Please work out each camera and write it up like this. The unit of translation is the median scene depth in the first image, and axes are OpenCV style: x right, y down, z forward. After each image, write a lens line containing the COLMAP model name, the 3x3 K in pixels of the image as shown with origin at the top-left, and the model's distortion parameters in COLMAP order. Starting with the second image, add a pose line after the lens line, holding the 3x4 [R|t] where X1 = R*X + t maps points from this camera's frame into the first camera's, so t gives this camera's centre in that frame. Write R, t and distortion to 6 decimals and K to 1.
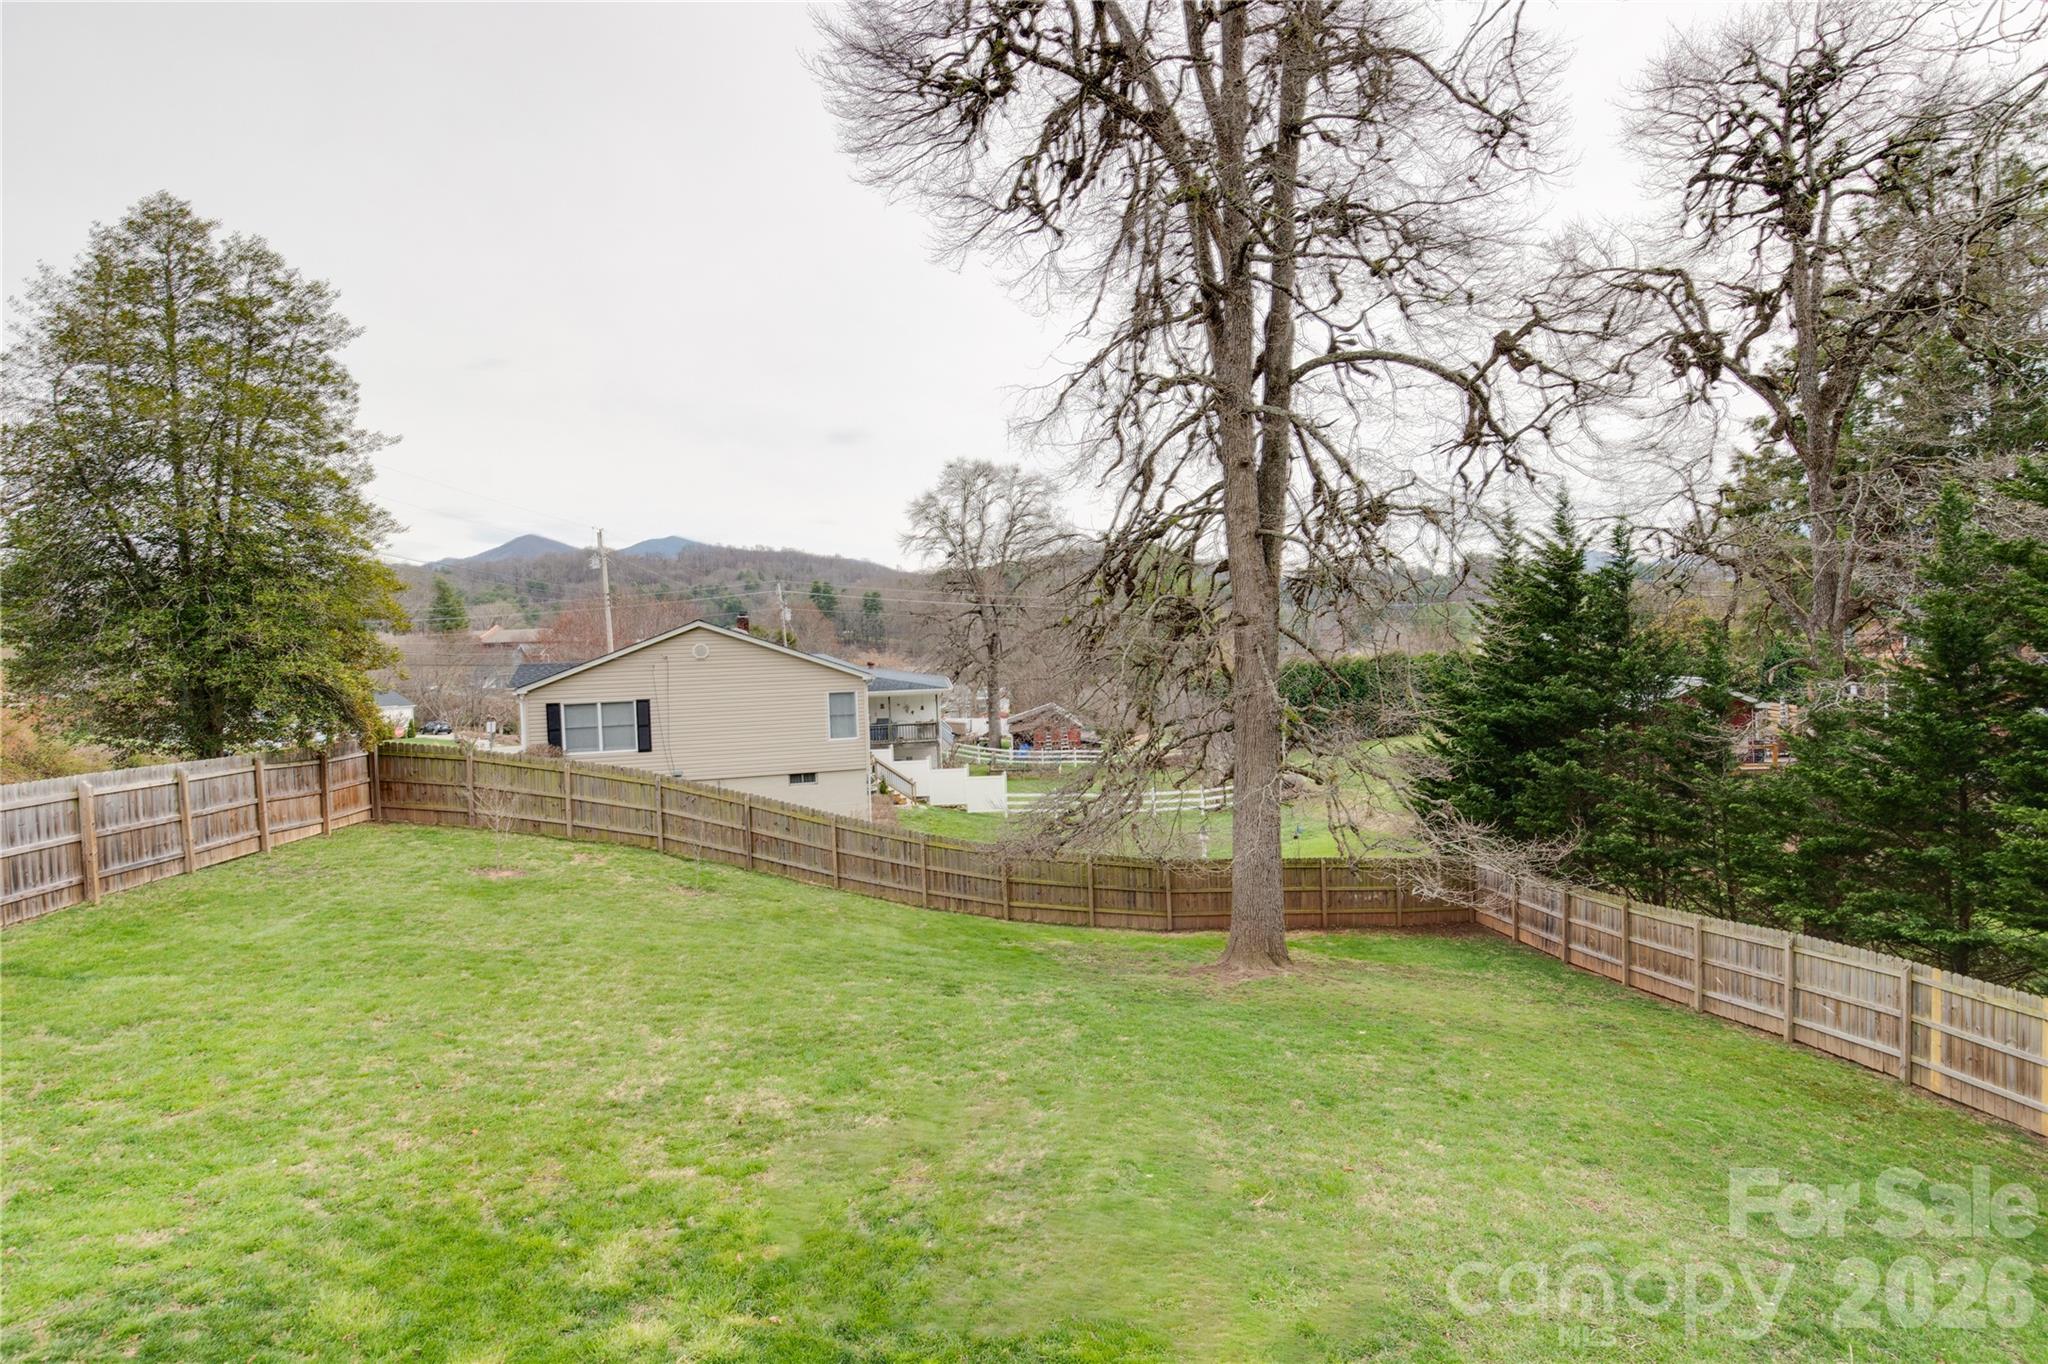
lens RADIAL K [[987.8, 0, 1030.8], [0, 987.8, 724.2], [0, 0, 1]] dist [0.000271, 0.000018]
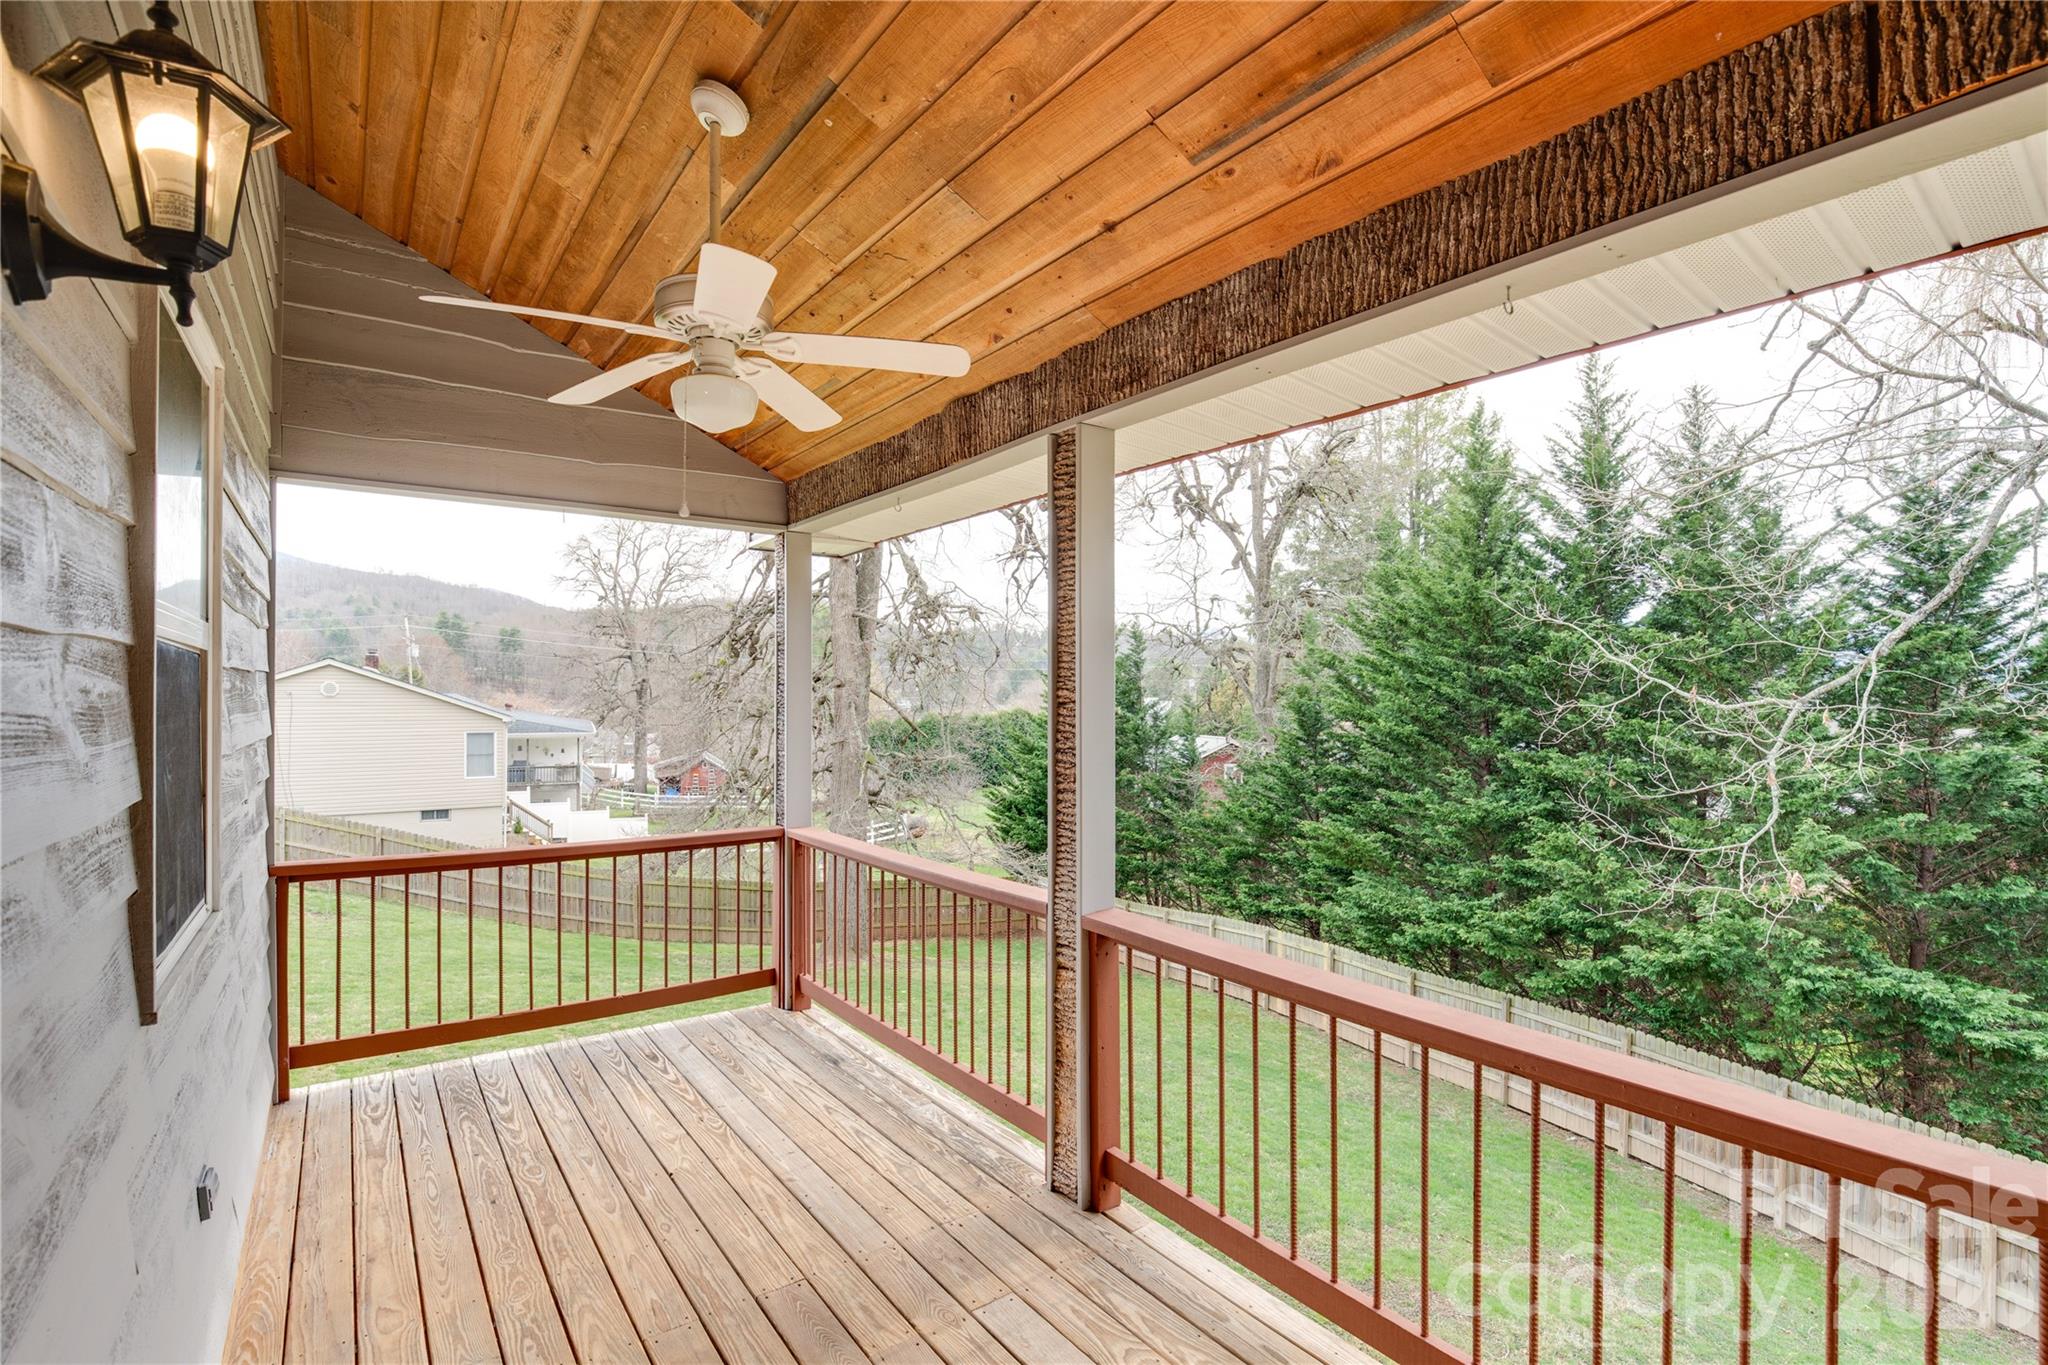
lens RADIAL K [[996.5, 0, 1017.3], [0, 996.5, 697.0], [0, 0, 1]] dist [-0.029893, 0.001424]
pose [[0.949378, 0.035311, 0.312144, 0.025324], [-0.010688, 0.996718, -0.080246, 0.009630], [-0.313953, 0.072848, 0.946640, -0.210200]]
